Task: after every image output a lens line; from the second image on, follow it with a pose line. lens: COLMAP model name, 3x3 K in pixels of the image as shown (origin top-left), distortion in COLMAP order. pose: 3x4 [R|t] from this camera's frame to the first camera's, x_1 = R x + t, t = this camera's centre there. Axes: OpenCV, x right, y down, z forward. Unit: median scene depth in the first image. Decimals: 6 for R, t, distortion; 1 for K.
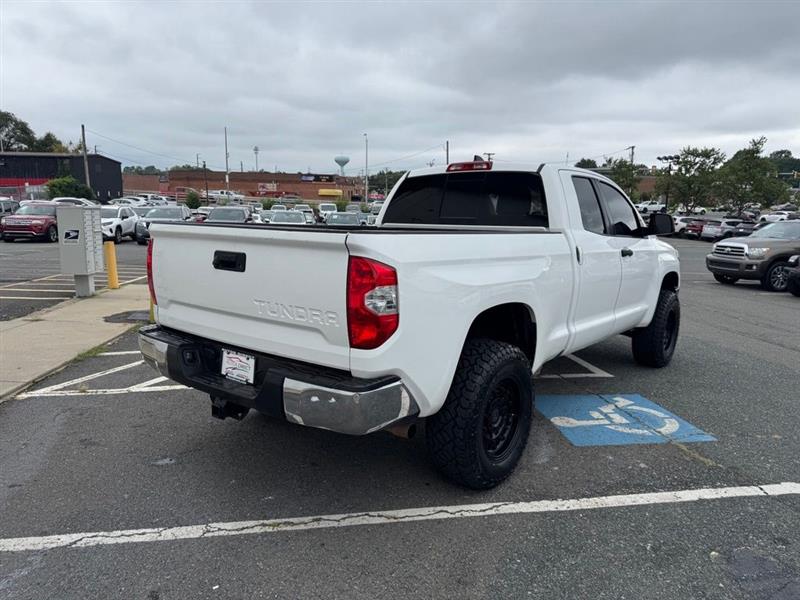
lens RADIAL K [[563.9, 0, 400.0], [0, 563.9, 300.0], [0, 0, 1]] dist [0.044917, -0.056295]
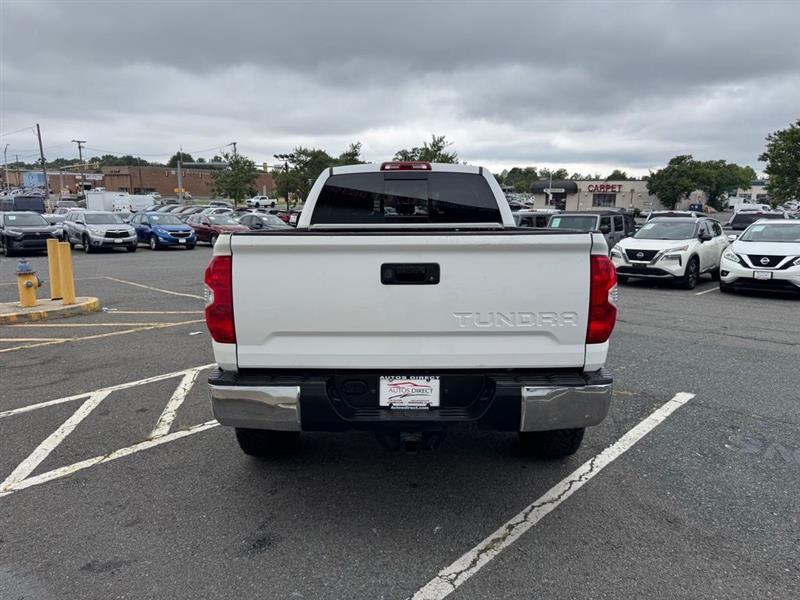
lens RADIAL K [[563.9, 0, 400.0], [0, 563.9, 300.0], [0, 0, 1]] dist [0.044917, -0.056295]
pose [[0.784677, -0.114409, 0.609256, -0.583044], [0.108586, 0.992993, 0.046619, -0.048231], [-0.610321, 0.029576, 0.791602, 0.223123]]
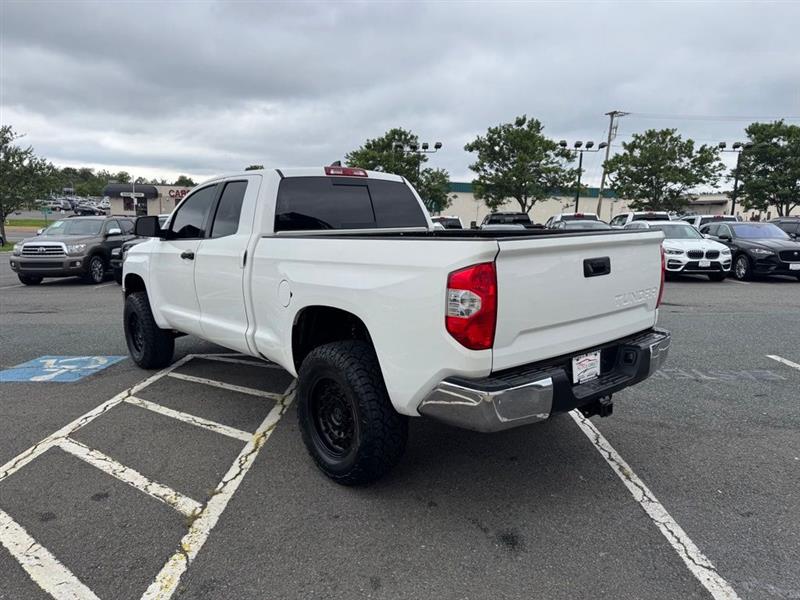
lens RADIAL K [[559.6, 0, 400.0], [0, 559.6, 300.0], [0, 0, 1]] dist [0.032694, -0.035070]
pose [[0.180262, -0.166180, 0.969479, -0.958699], [0.157946, 0.977725, 0.138225, -0.145860], [-0.970855, 0.128209, 0.202494, 0.793639]]
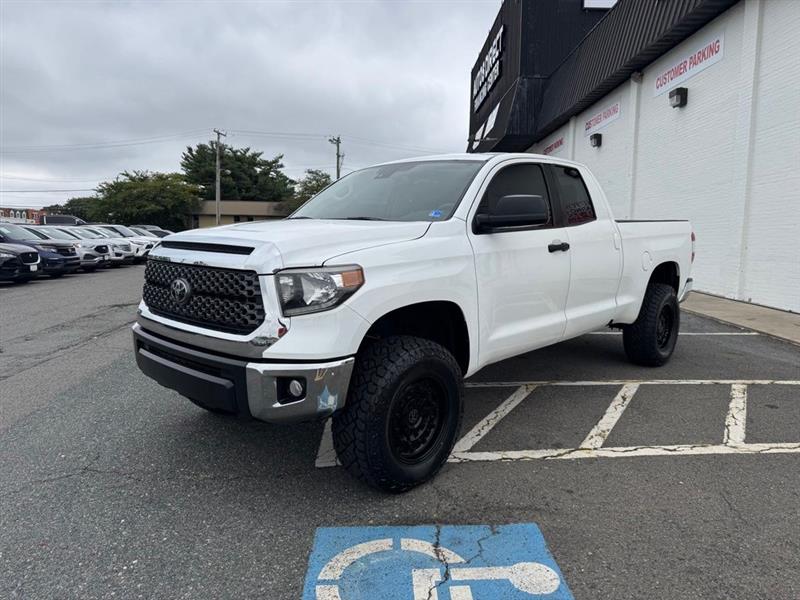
lens RADIAL K [[563.9, 0, 400.0], [0, 563.9, 300.0], [0, 0, 1]] dist [0.044917, -0.056295]
pose [[-0.995646, -0.039458, 0.084449, 0.276947], [-0.014480, 0.960458, 0.278050, -0.322711], [-0.092081, 0.275616, -0.956847, 2.407055]]
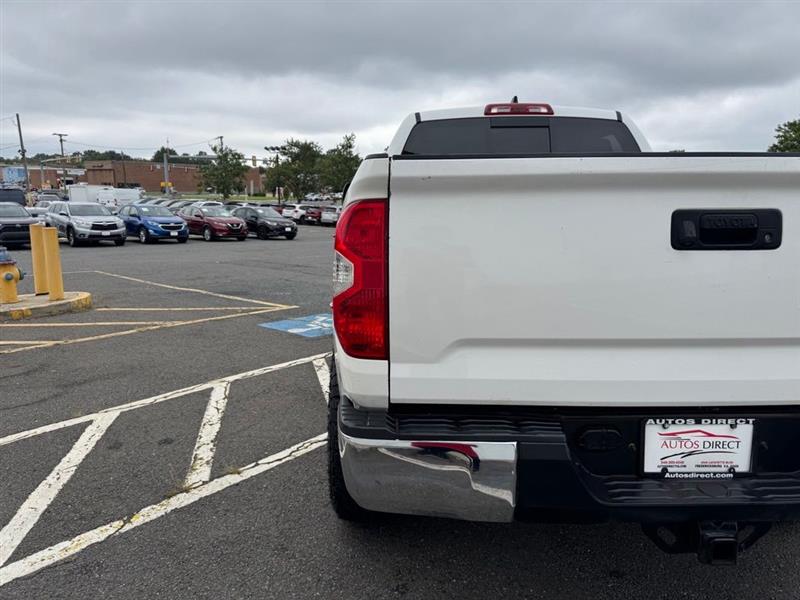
lens RADIAL K [[564.4, 0, 402.0], [0, 564.4, 305.3], [0, 0, 1]] dist [0.043603, -0.056393]
pose [[0.768876, -0.126664, 0.626726, -0.553551], [0.110817, 0.991747, 0.064484, -0.045686], [-0.629721, 0.019872, 0.776567, 0.556337]]
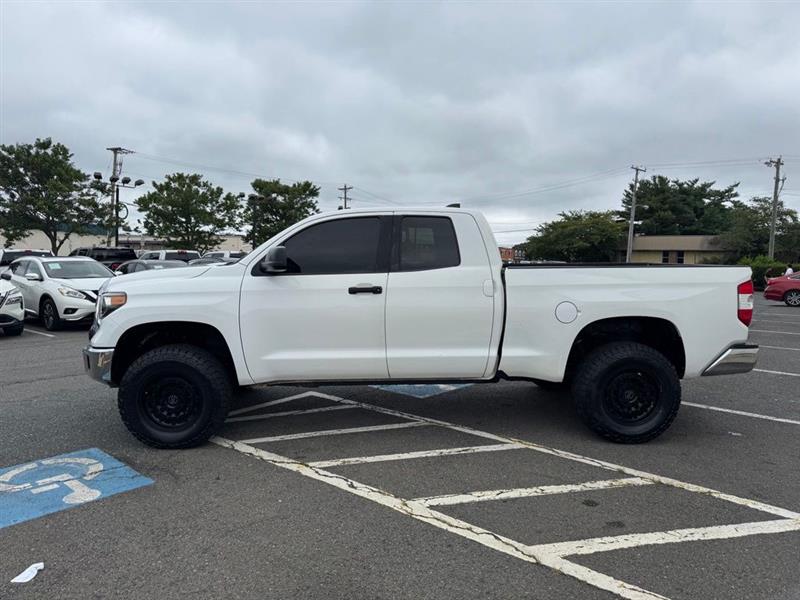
lens RADIAL K [[559.6, 0, 400.0], [0, 559.6, 300.0], [0, 0, 1]] dist [0.032694, -0.035070]
pose [[-0.652408, -0.086446, 0.752922, -0.752646], [0.089113, 0.977831, 0.189486, -0.320585], [-0.752611, 0.190717, -0.630241, 2.056954]]
